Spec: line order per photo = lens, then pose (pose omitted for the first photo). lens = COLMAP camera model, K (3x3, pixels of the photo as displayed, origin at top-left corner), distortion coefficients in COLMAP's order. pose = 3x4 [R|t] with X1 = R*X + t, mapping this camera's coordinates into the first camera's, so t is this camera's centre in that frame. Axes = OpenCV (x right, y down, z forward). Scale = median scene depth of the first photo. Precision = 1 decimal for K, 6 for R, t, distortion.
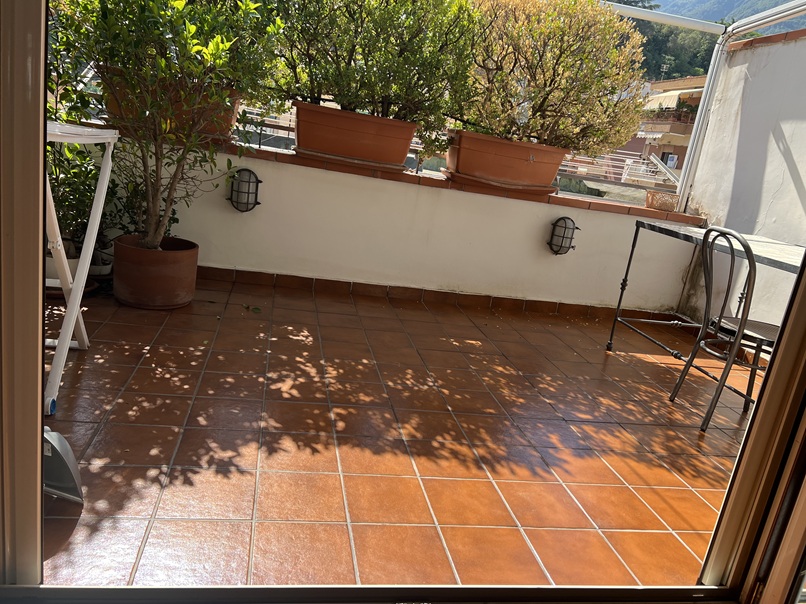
lens RADIAL K [[609.0, 0, 398.0], [0, 609.0, 300.6], [0, 0, 1]] dist [0.058976, -0.059957]
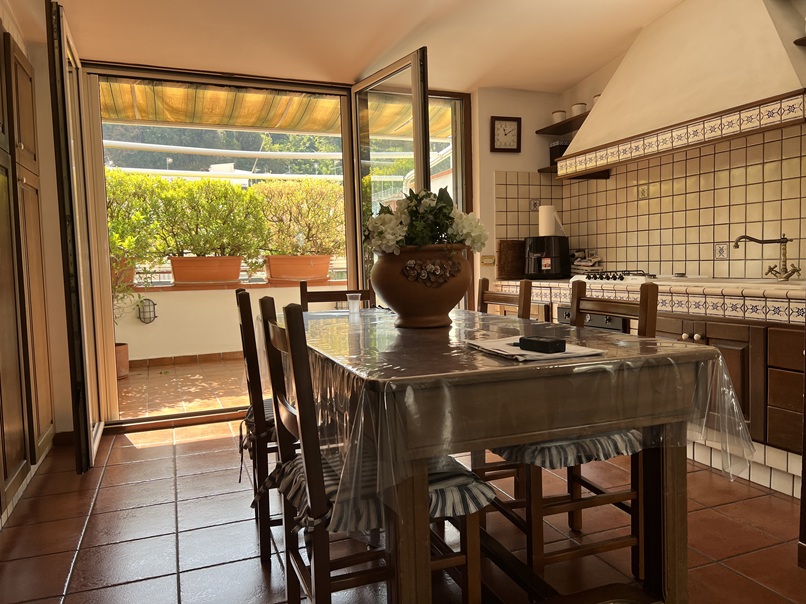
lens RADIAL K [[609.0, 0, 407.0], [0, 609.0, 307.3], [0, 0, 1]] dist [0.058976, -0.059957]
pose [[0.957769, -0.198719, 0.207820, 0.094675], [0.230335, 0.962866, -0.140833, 0.227571], [-0.172117, 0.182754, 0.967976, -0.822012]]
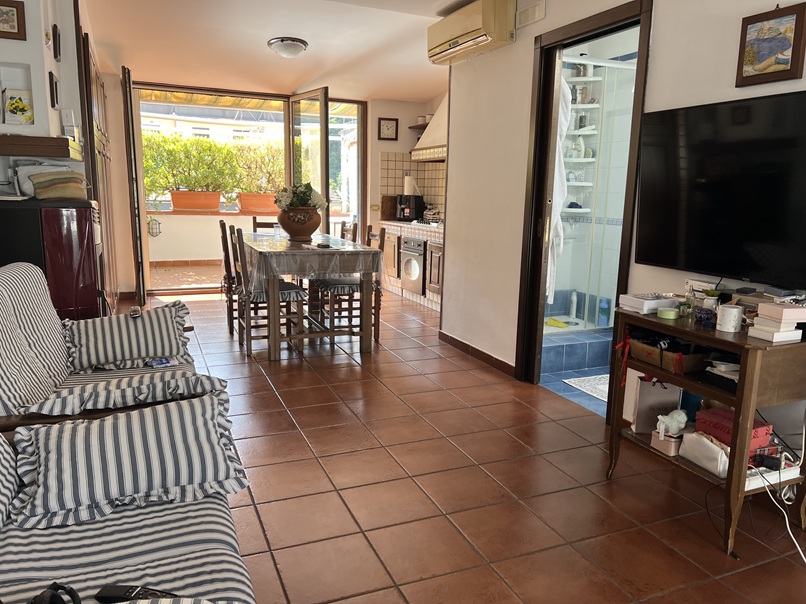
lens RADIAL K [[609.0, 0, 413.2], [0, 609.0, 315.0], [0, 0, 1]] dist [0.058976, -0.059957]
pose [[0.957116, -0.181228, 0.226019, 0.130573], [0.188271, 0.982068, -0.009815, 0.400777], [-0.220187, 0.051946, 0.974073, -1.689226]]
